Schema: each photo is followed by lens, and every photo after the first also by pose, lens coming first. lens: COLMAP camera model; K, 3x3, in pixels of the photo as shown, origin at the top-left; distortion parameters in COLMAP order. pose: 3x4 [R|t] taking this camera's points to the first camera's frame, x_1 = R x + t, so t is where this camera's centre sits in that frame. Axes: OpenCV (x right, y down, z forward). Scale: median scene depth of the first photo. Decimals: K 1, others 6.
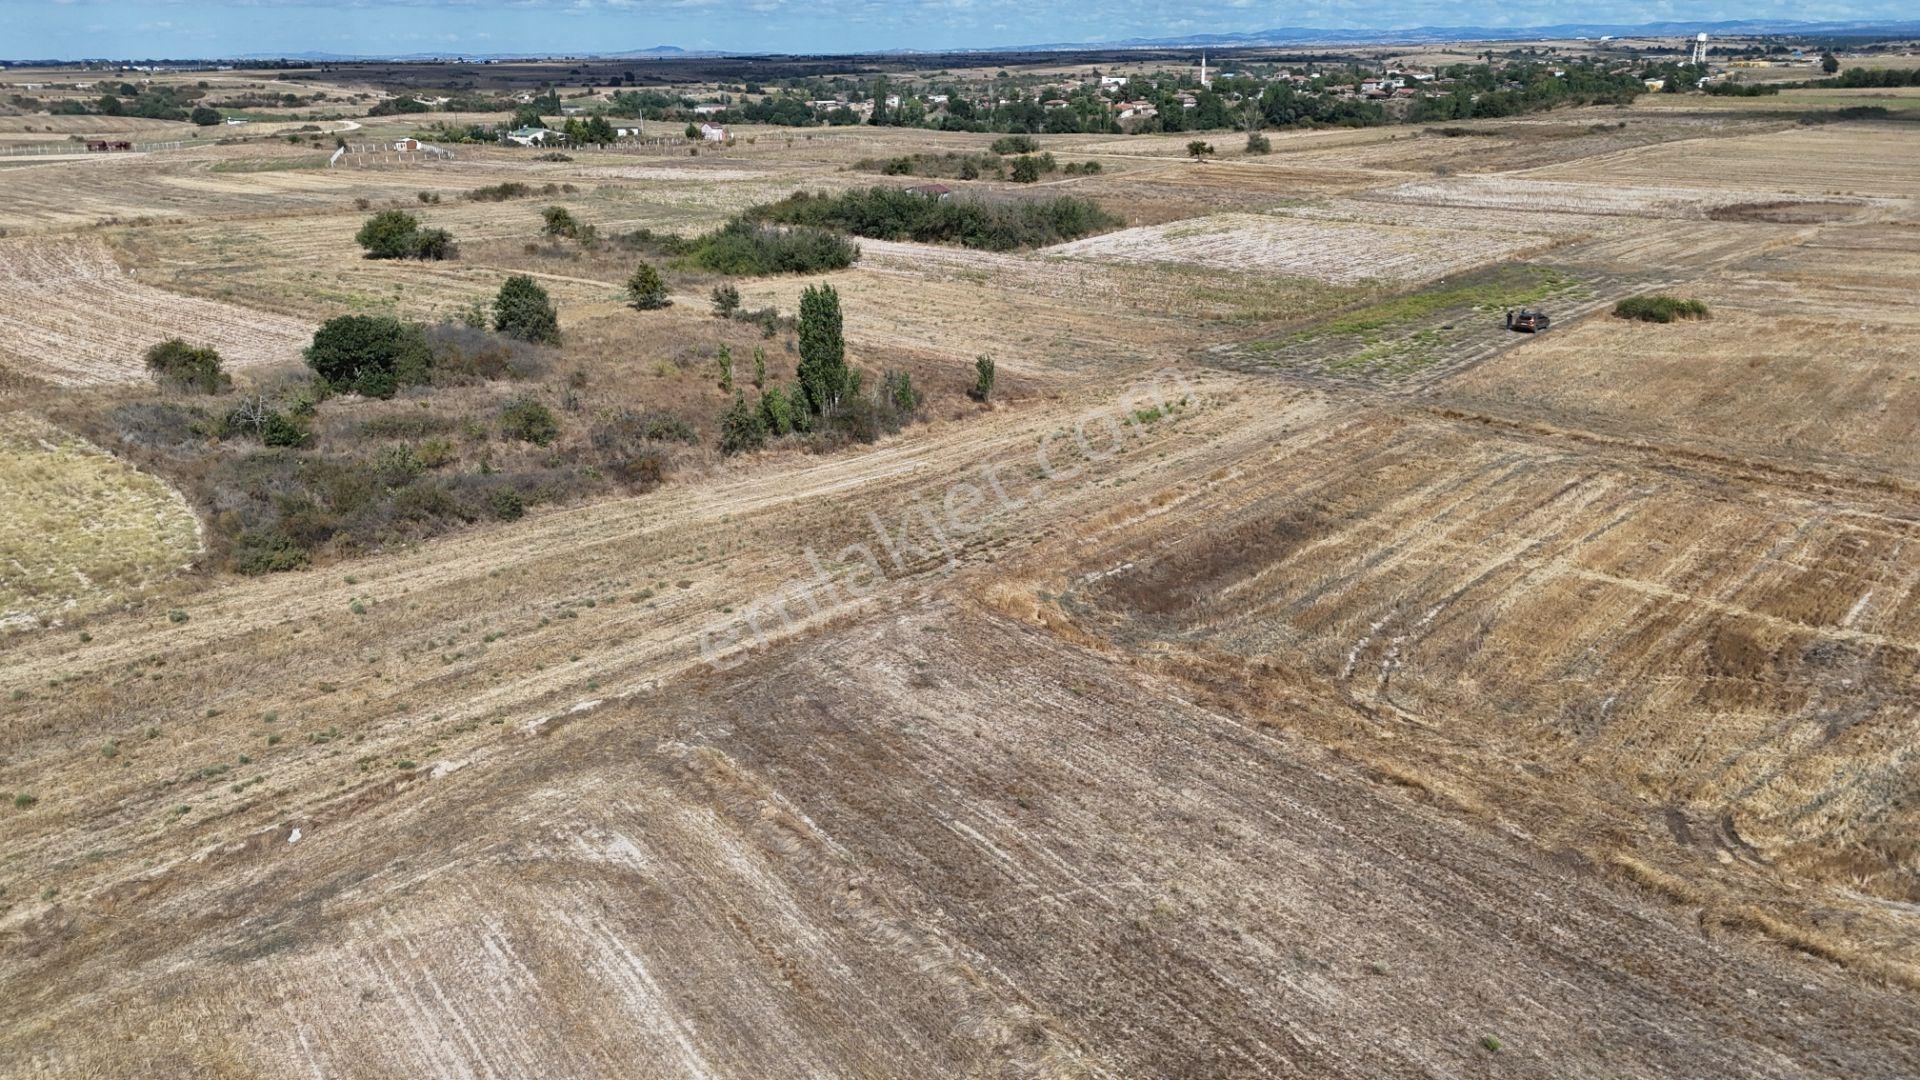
lens RADIAL K [[1414.7, 0, 960.0], [0, 1414.7, 540.0], [0, 0, 1]] dist [0.068409, -0.062324]
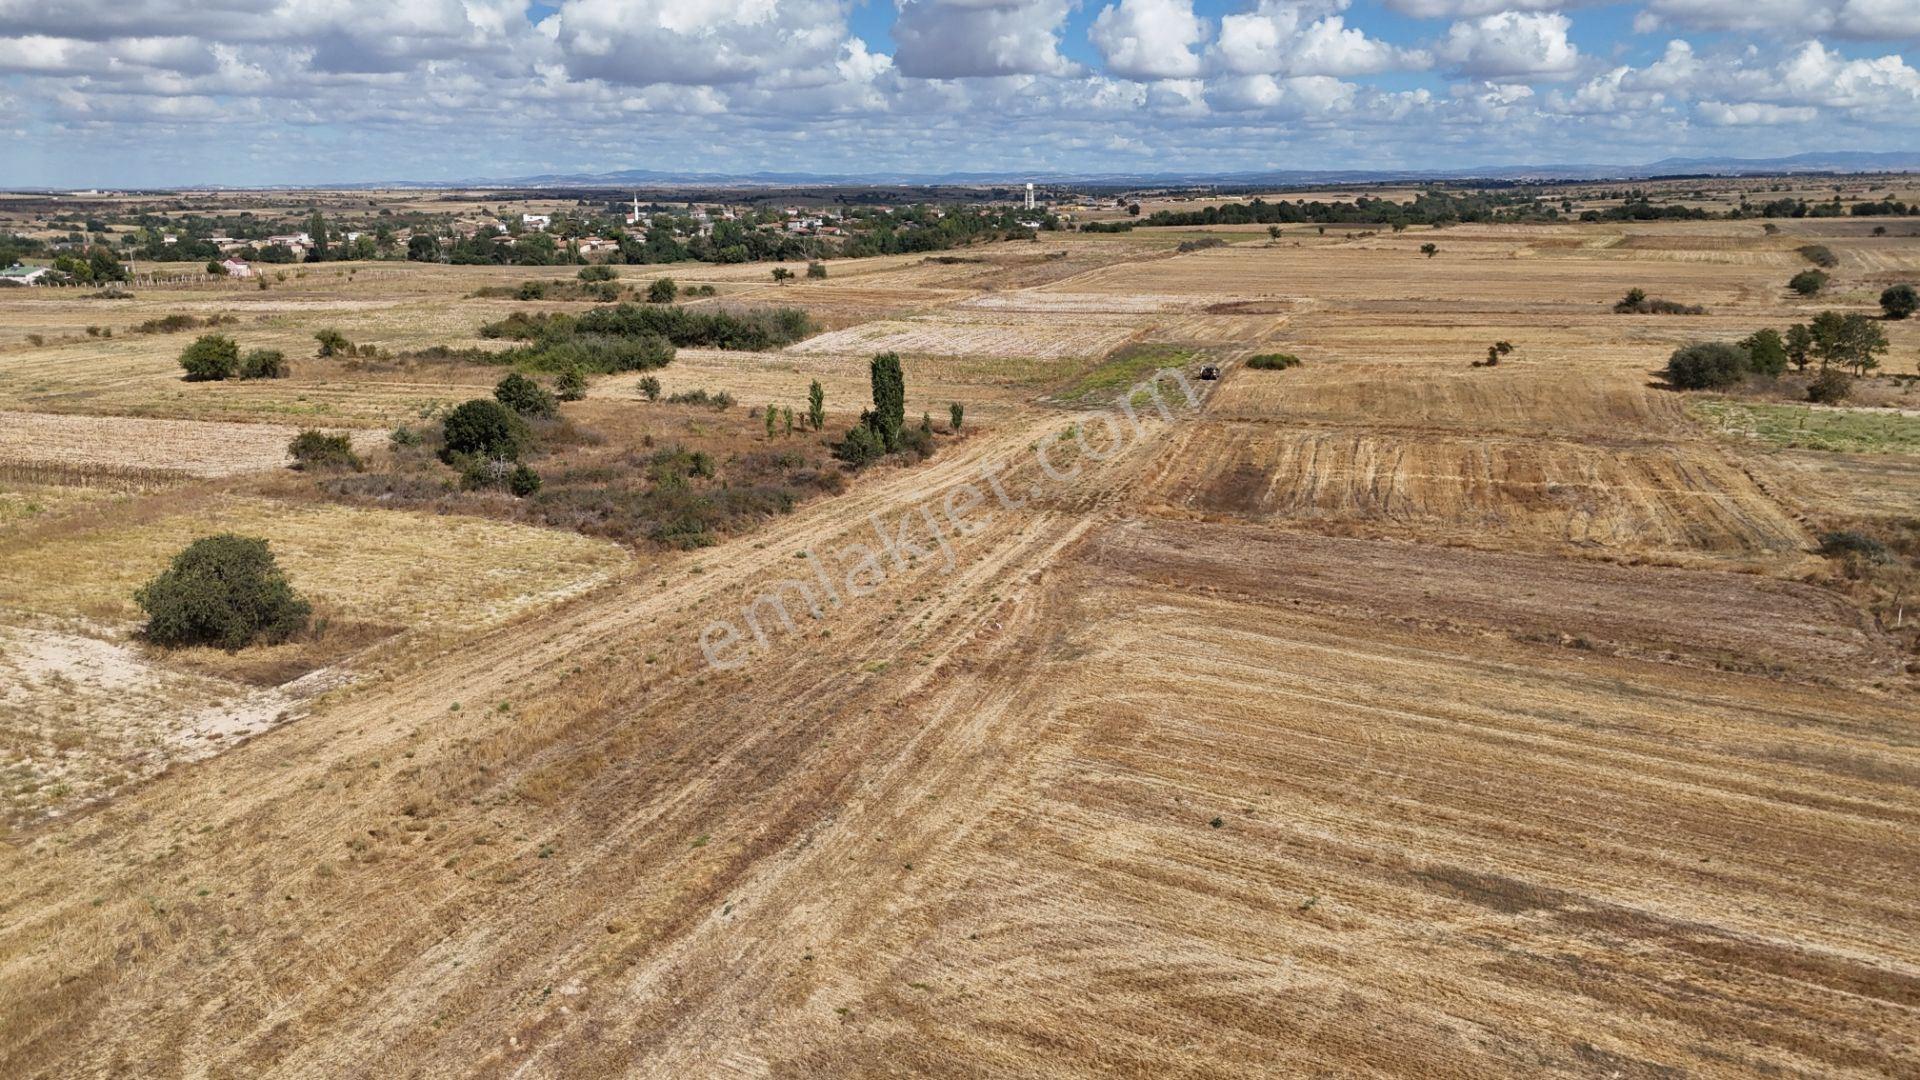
lens RADIAL K [[1414.7, 0, 960.0], [0, 1414.7, 540.0], [0, 0, 1]] dist [0.068409, -0.062324]
pose [[0.907926, -0.096322, 0.407913, -0.488759], [0.132793, 0.989204, -0.061986, 0.081800], [-0.397538, 0.110447, 0.910914, -0.235545]]
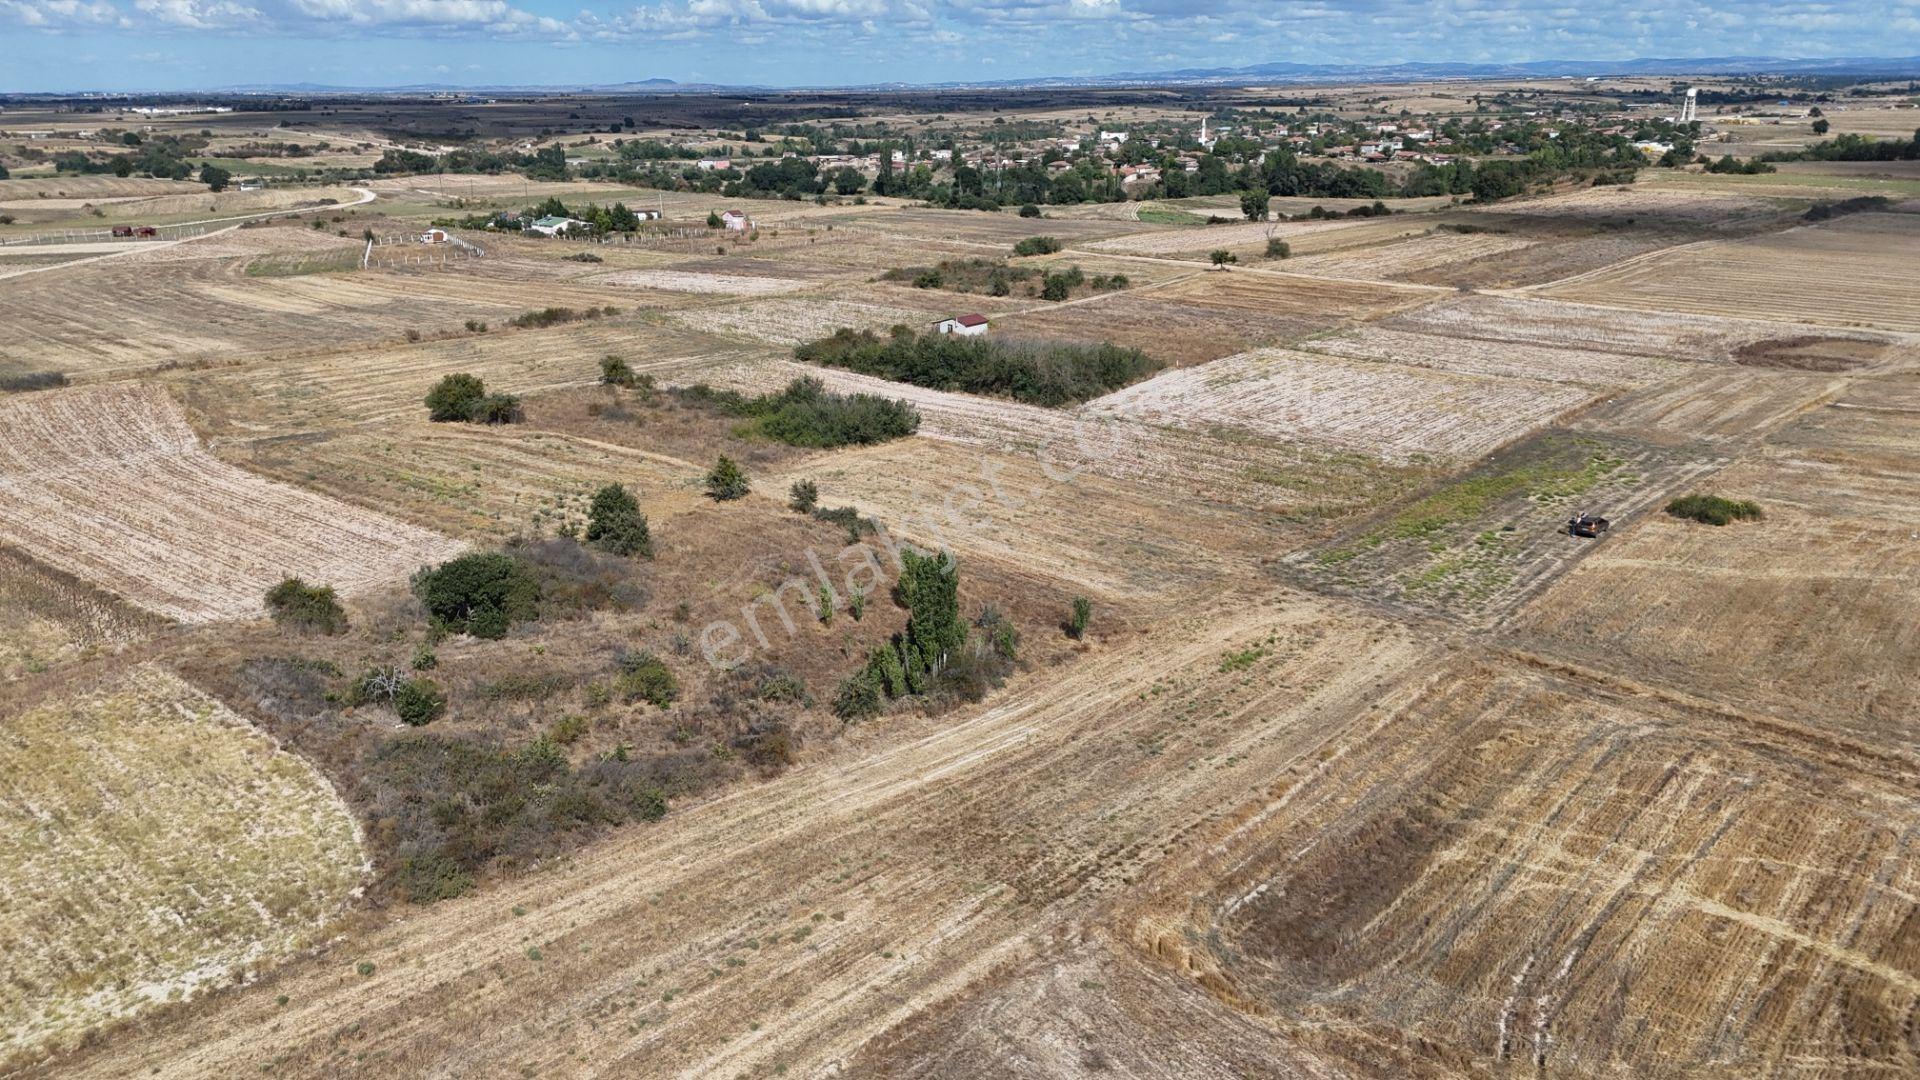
lens RADIAL K [[1414.7, 0, 960.0], [0, 1414.7, 540.0], [0, 0, 1]] dist [0.068409, -0.062324]
pose [[0.999975, 0.000819, 0.006982, -0.066363], [-0.000675, 0.999789, -0.020537, -0.129758], [-0.006998, 0.020532, 0.999765, -0.026895]]
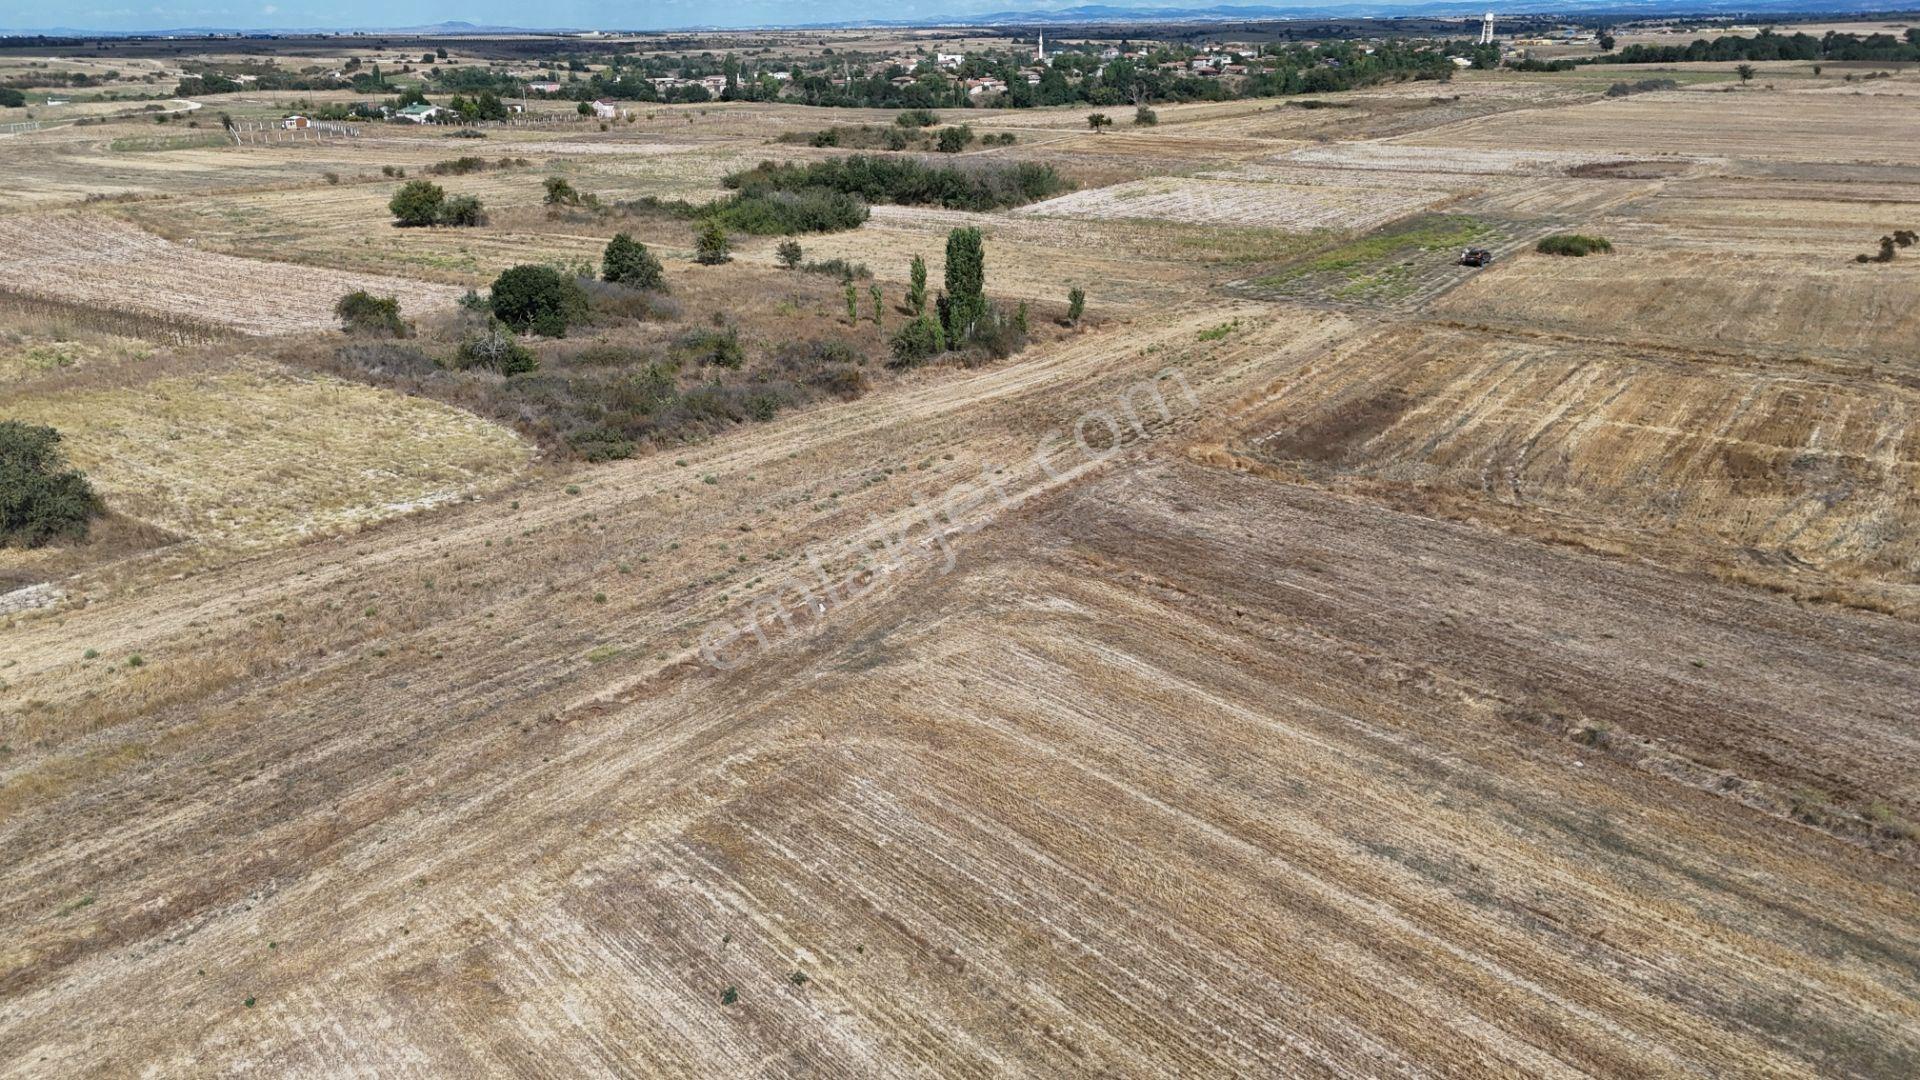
lens RADIAL K [[1414.7, 0, 960.0], [0, 1414.7, 540.0], [0, 0, 1]] dist [0.068409, -0.062324]
pose [[0.991764, -0.043343, 0.120524, -0.198893], [0.041639, 0.998994, 0.016626, 0.049701], [-0.121123, -0.011471, 0.992571, -0.149851]]
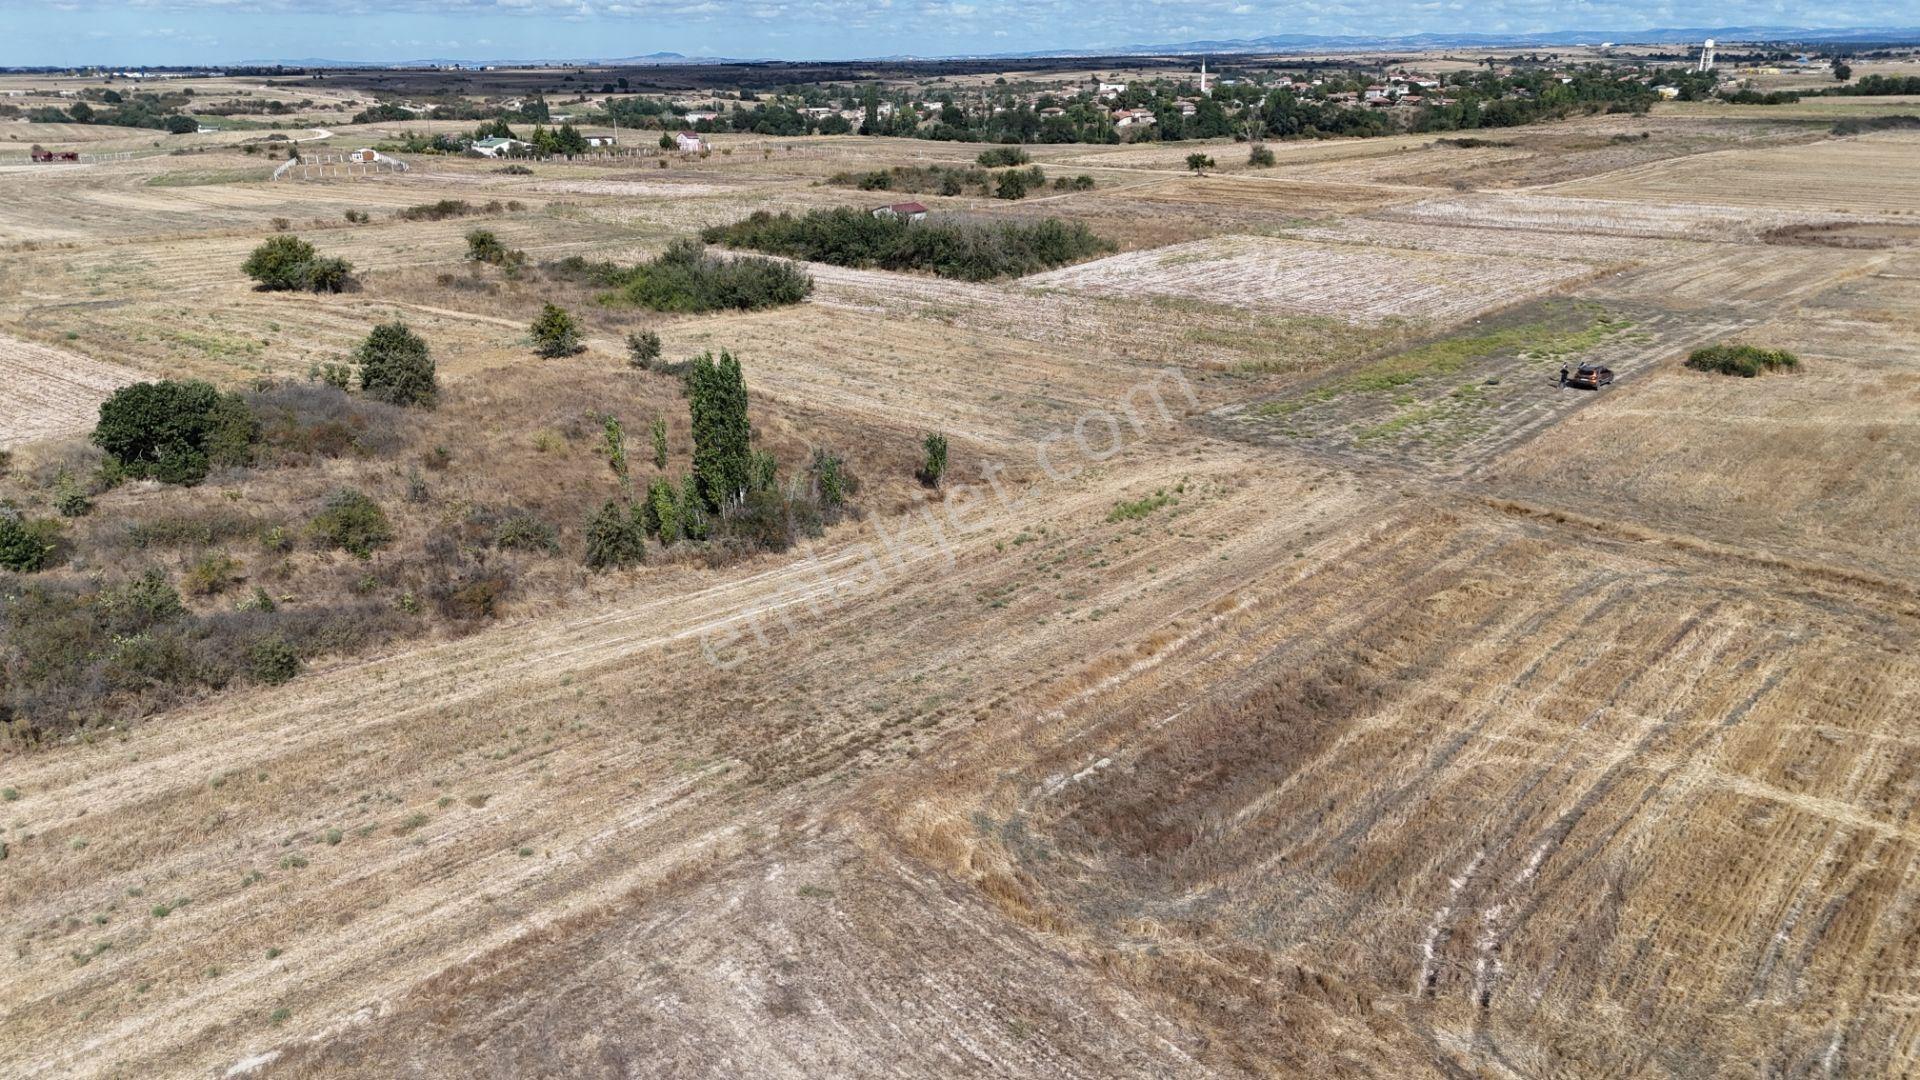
lens RADIAL K [[1414.7, 0, 960.0], [0, 1414.7, 540.0], [0, 0, 1]] dist [0.068409, -0.062324]
pose [[1.000000, 0.000026, -0.000014, 0.027563], [-0.000026, 0.999992, -0.004060, -0.056355], [0.000014, 0.004060, 0.999992, 0.165564]]
